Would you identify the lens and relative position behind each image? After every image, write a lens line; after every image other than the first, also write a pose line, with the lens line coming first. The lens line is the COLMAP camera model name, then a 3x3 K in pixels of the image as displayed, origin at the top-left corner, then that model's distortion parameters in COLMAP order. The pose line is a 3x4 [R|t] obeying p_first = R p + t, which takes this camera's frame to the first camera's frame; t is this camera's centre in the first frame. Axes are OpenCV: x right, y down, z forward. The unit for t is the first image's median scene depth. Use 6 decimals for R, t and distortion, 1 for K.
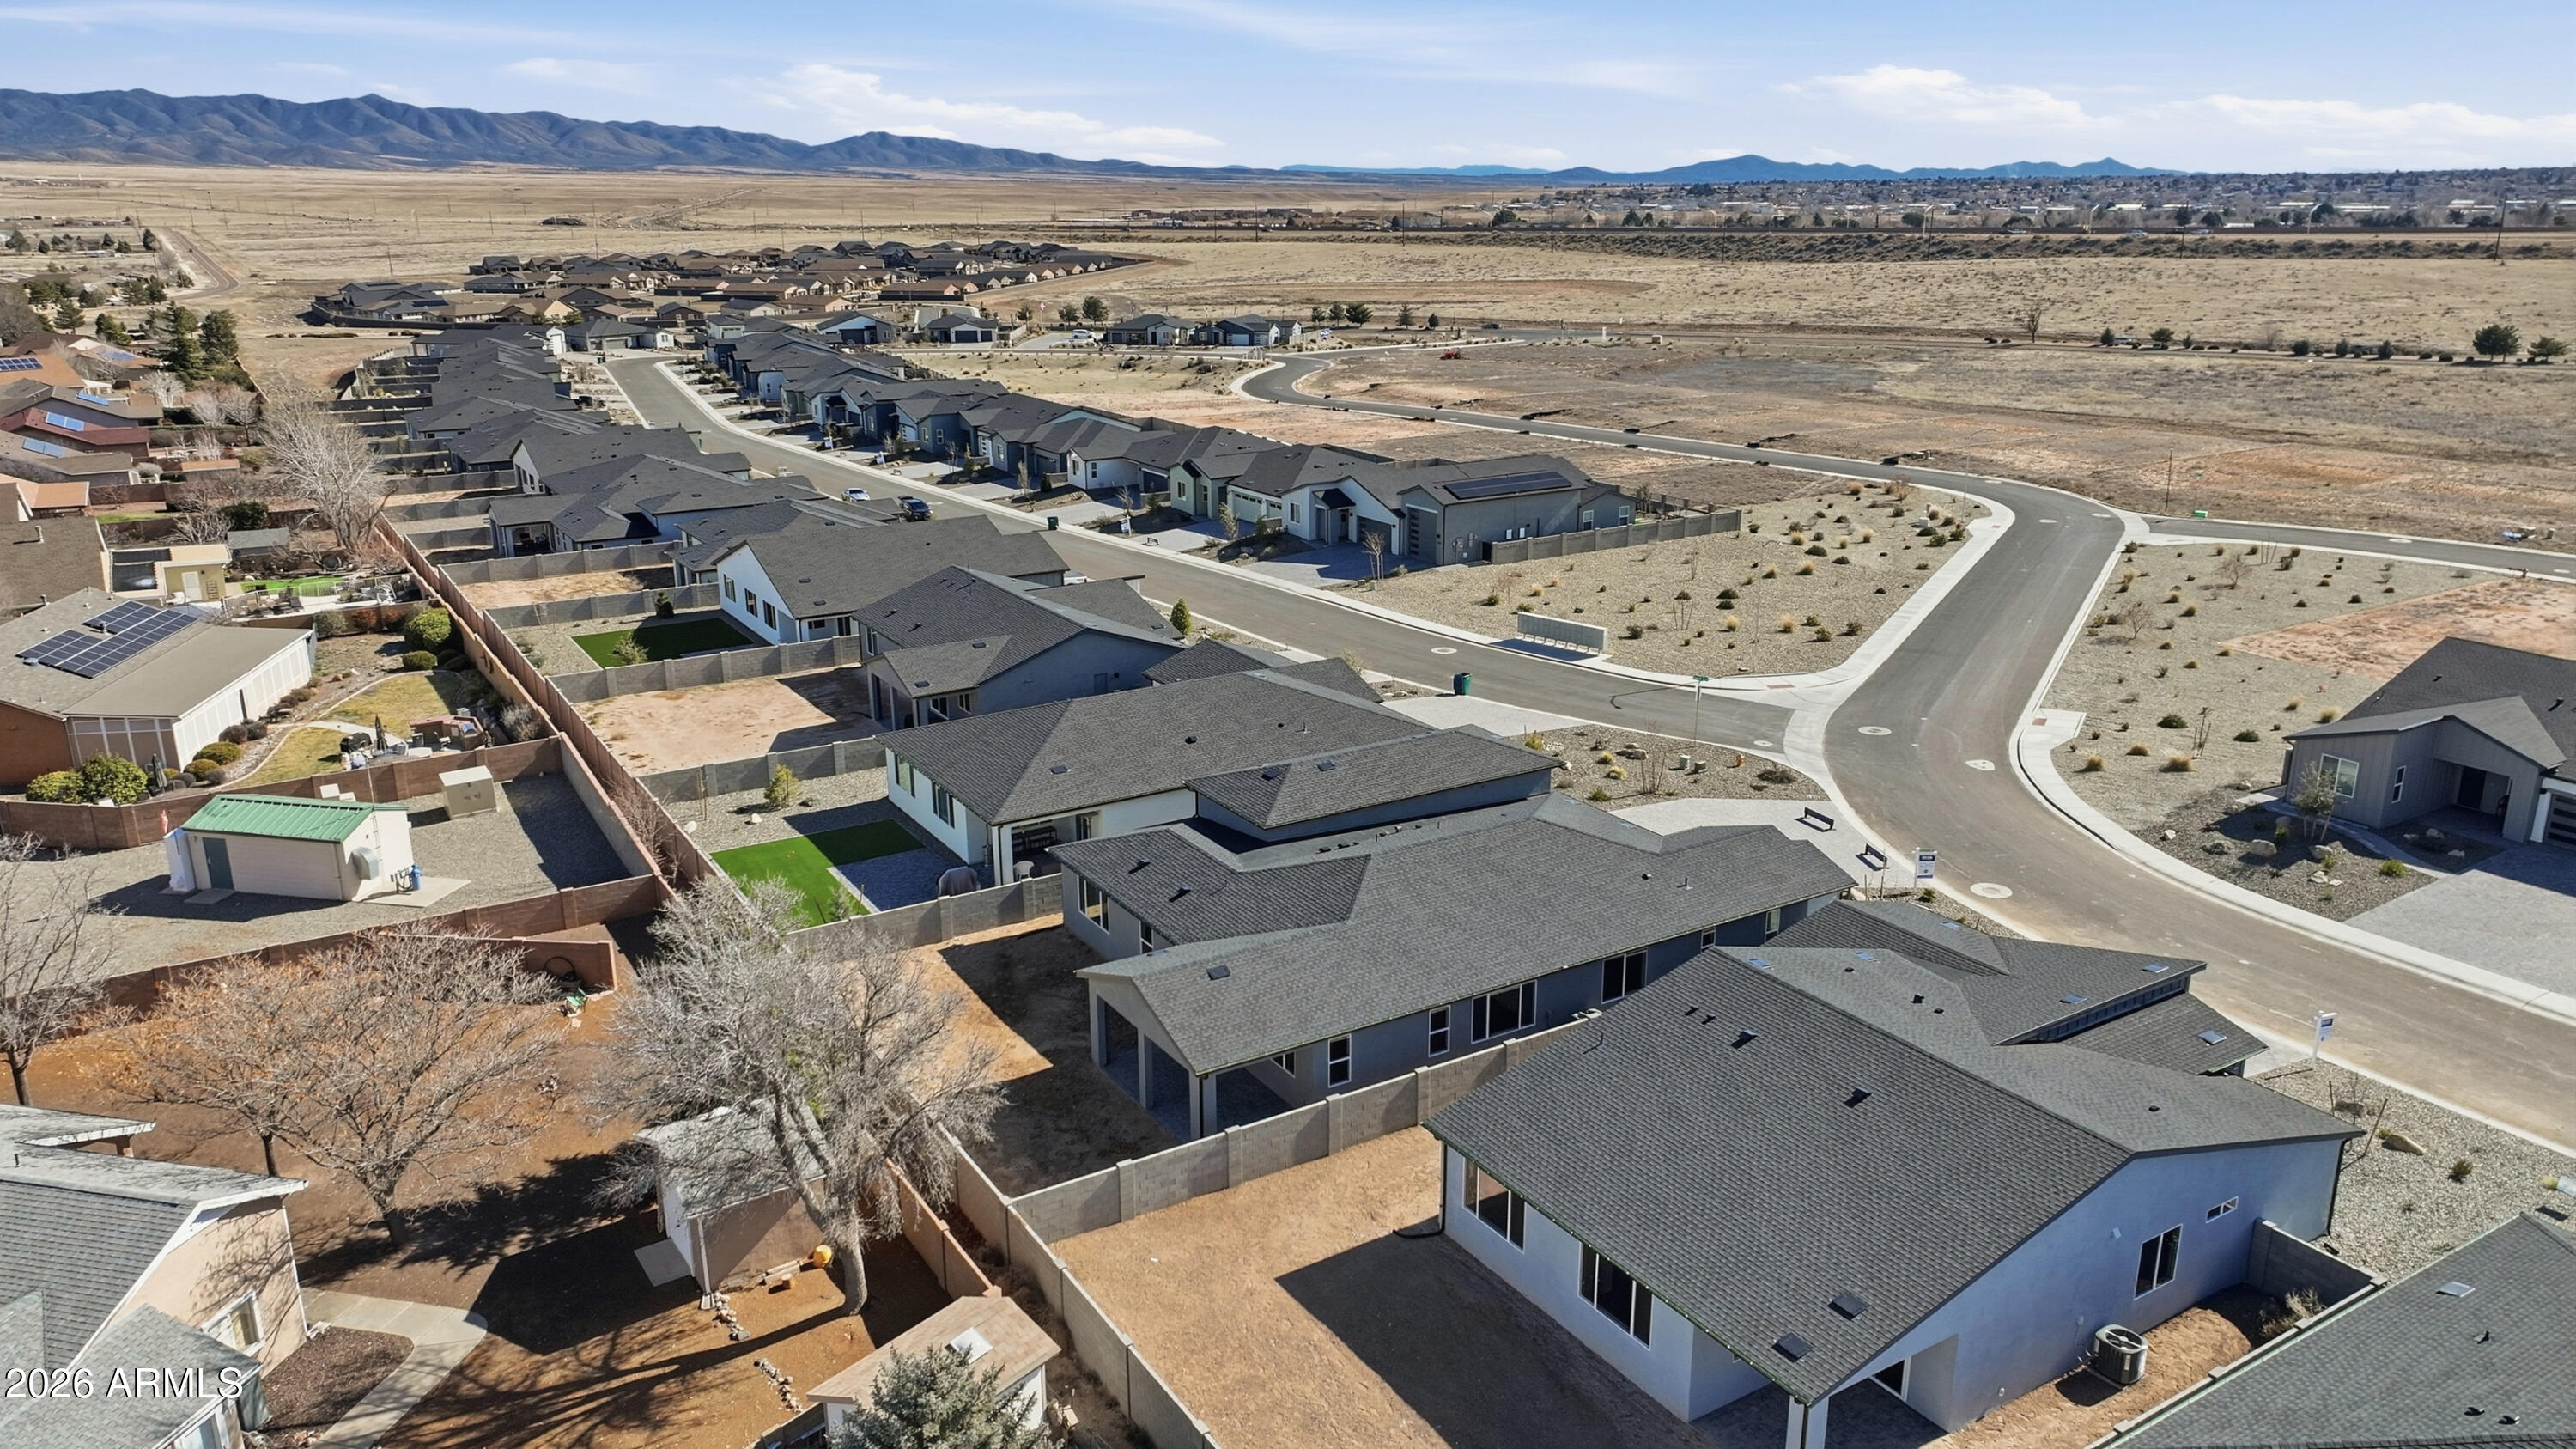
lens RADIAL K [[1802.7, 0, 1298.7], [0, 1802.7, 724.9], [0, 0, 1]] dist [0.001778, 0.012447]
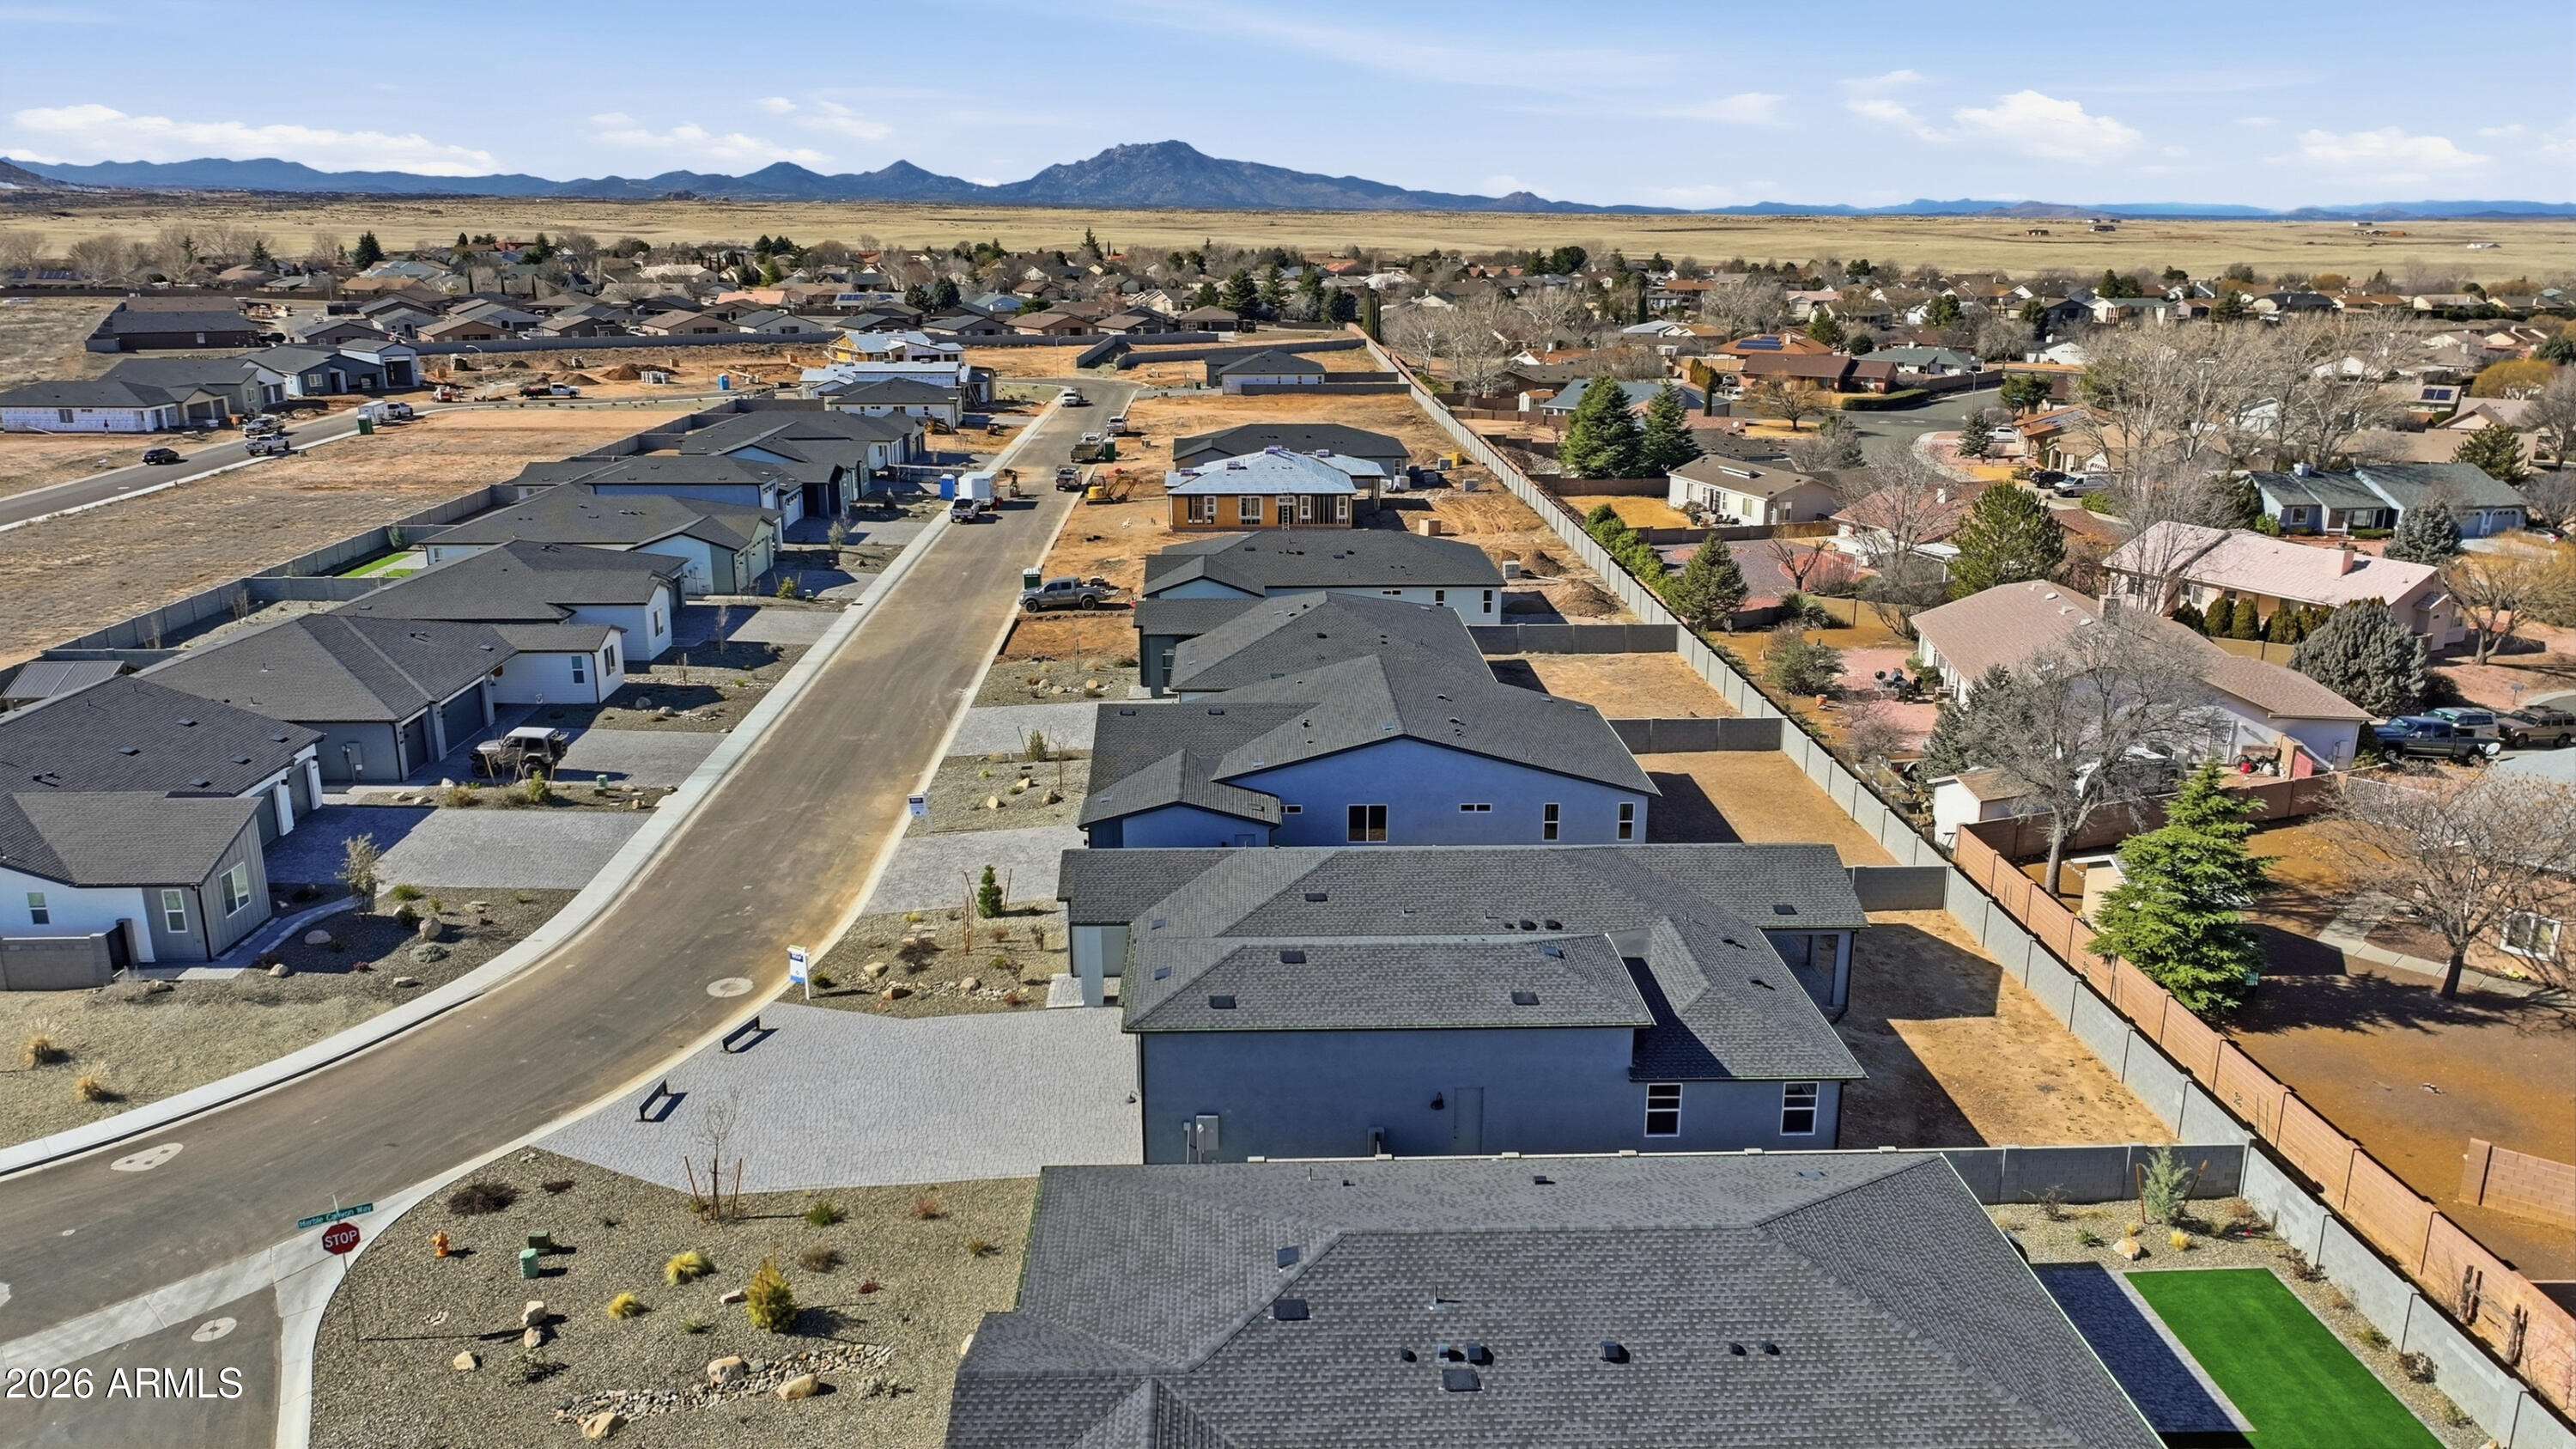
lens RADIAL K [[1802.7, 0, 1298.7], [0, 1802.7, 724.9], [0, 0, 1]] dist [0.001778, 0.012447]
pose [[-0.867031, -0.134138, 0.479859, -0.180479], [0.146401, 0.851983, 0.502684, -0.297394], [-0.476261, 0.506094, -0.719058, 1.038198]]
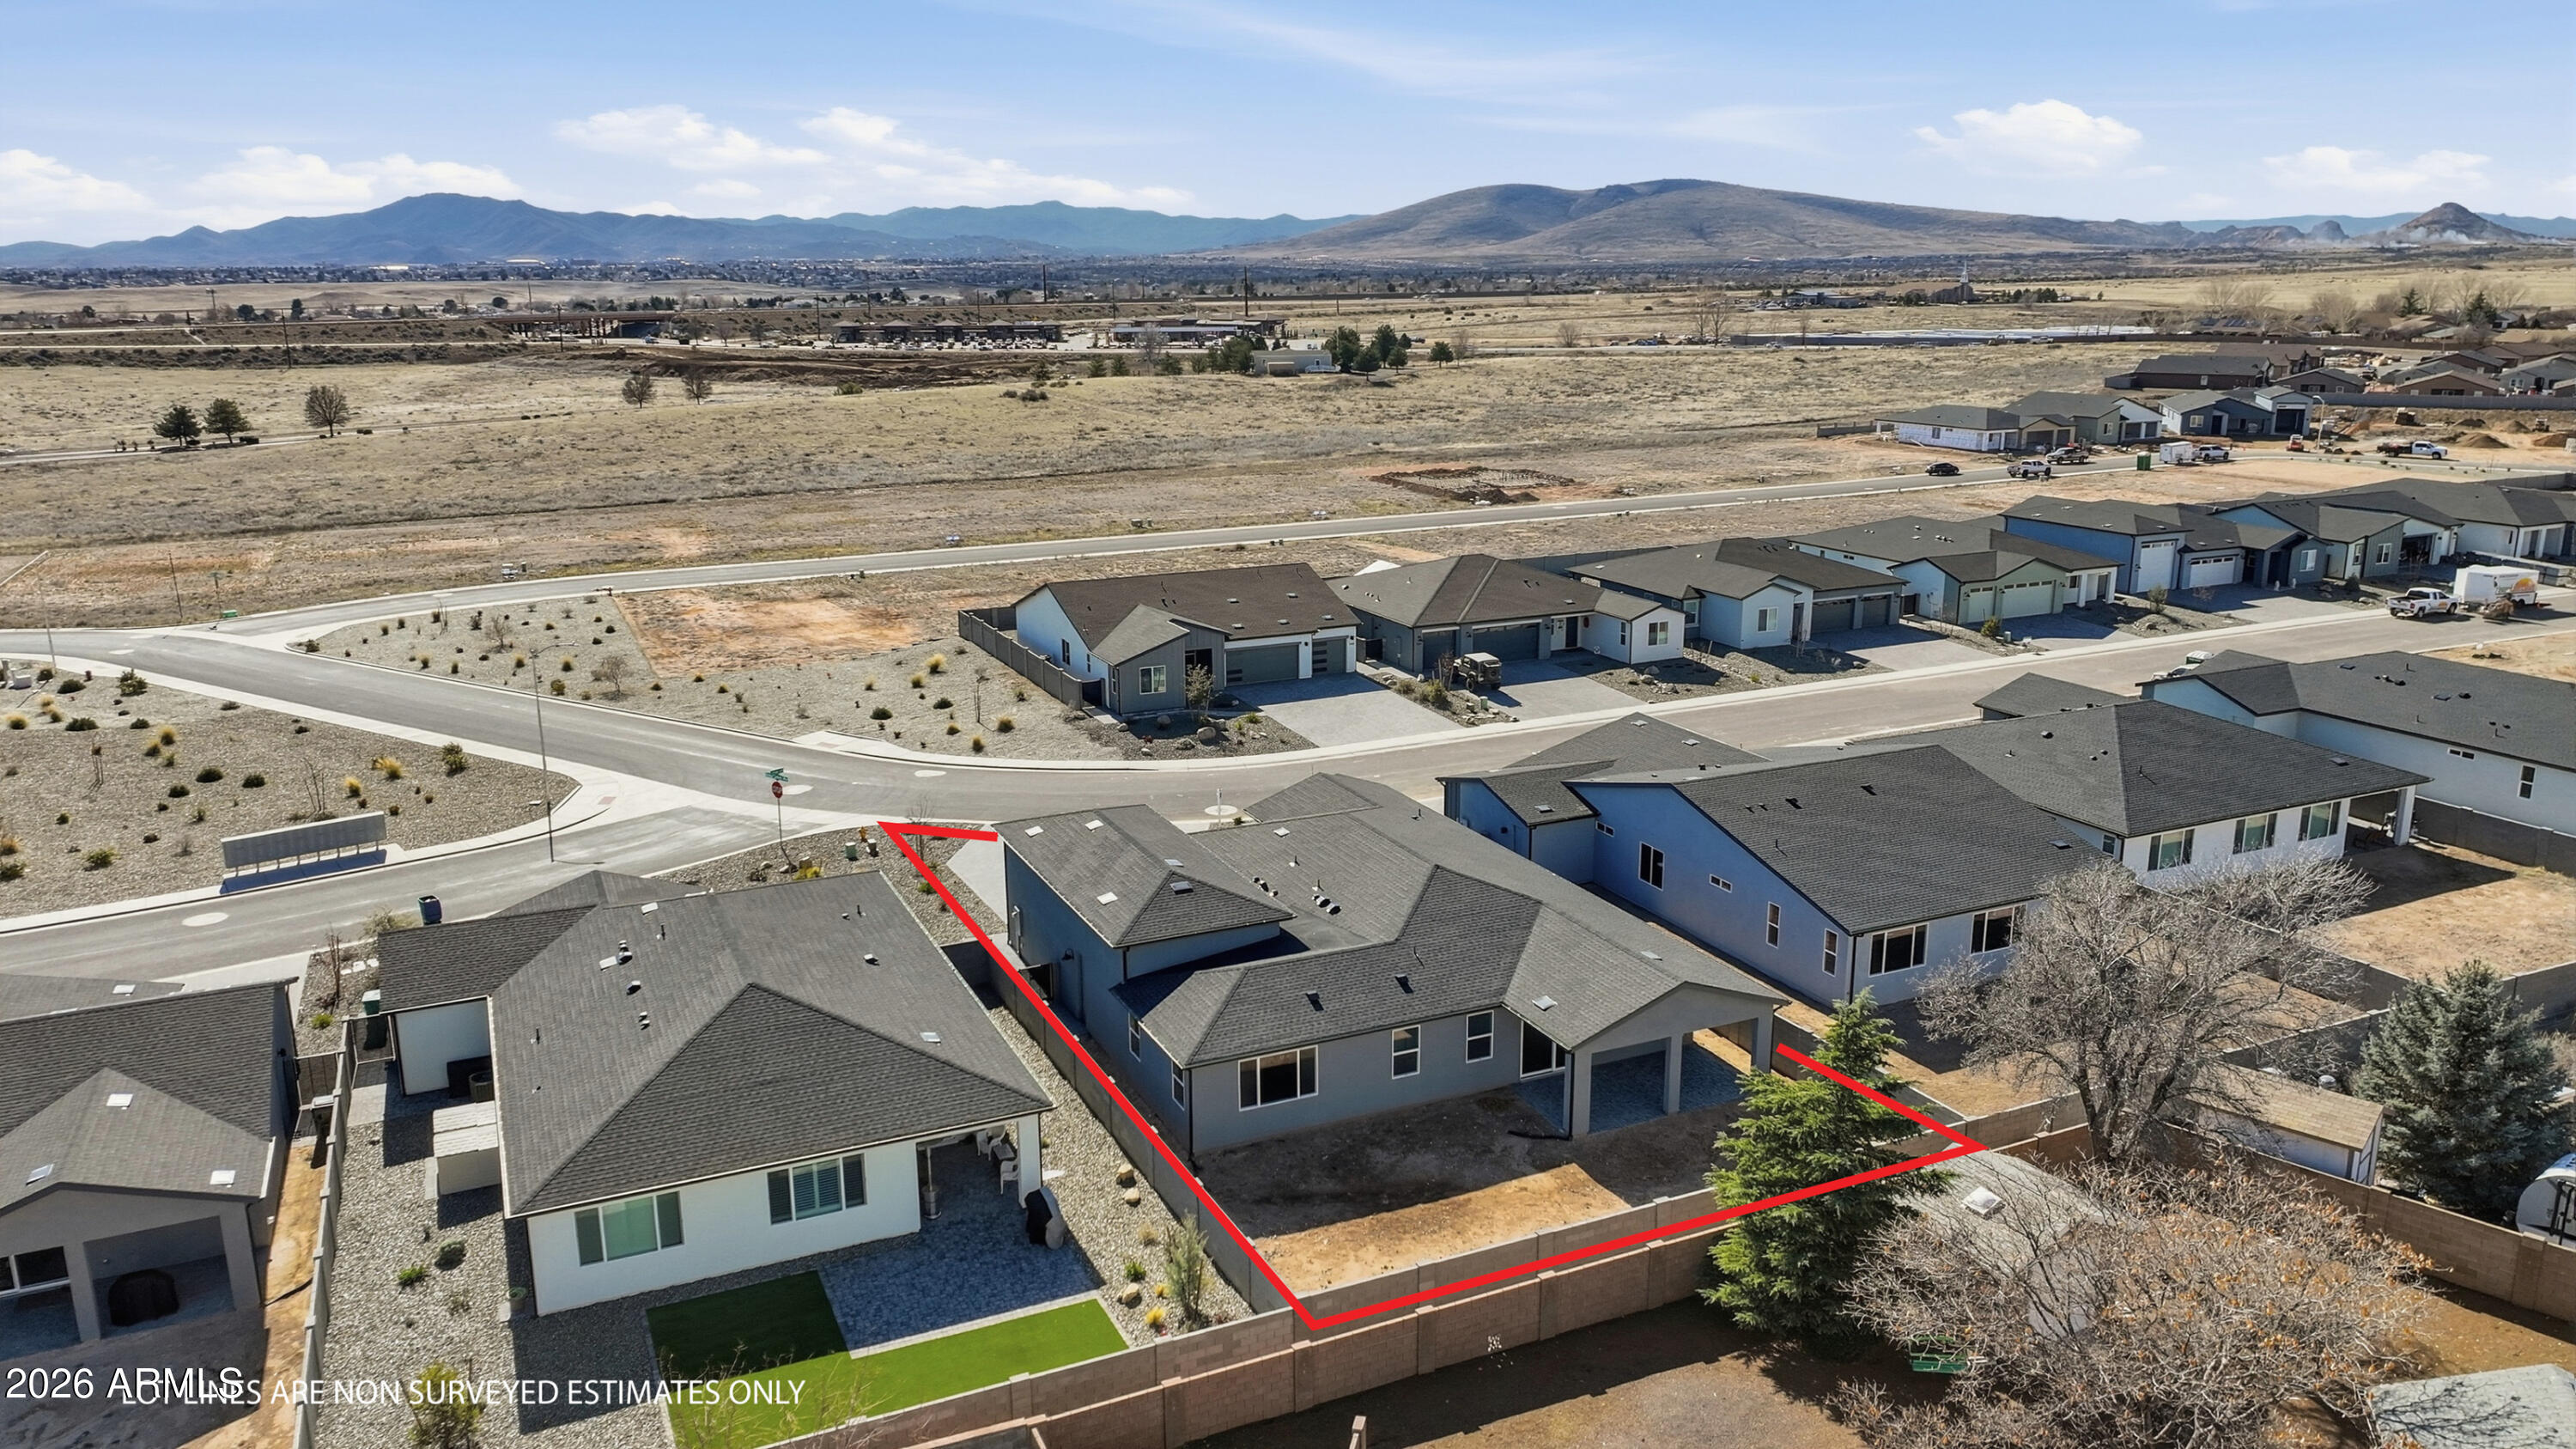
lens RADIAL K [[1802.7, 0, 1298.7], [0, 1802.7, 724.9], [0, 0, 1]] dist [0.001778, 0.012447]
pose [[0.120534, -0.238547, 0.963622, -0.552101], [0.295695, 0.935264, 0.194540, -0.131658], [-0.947648, 0.261490, 0.183268, 0.519594]]
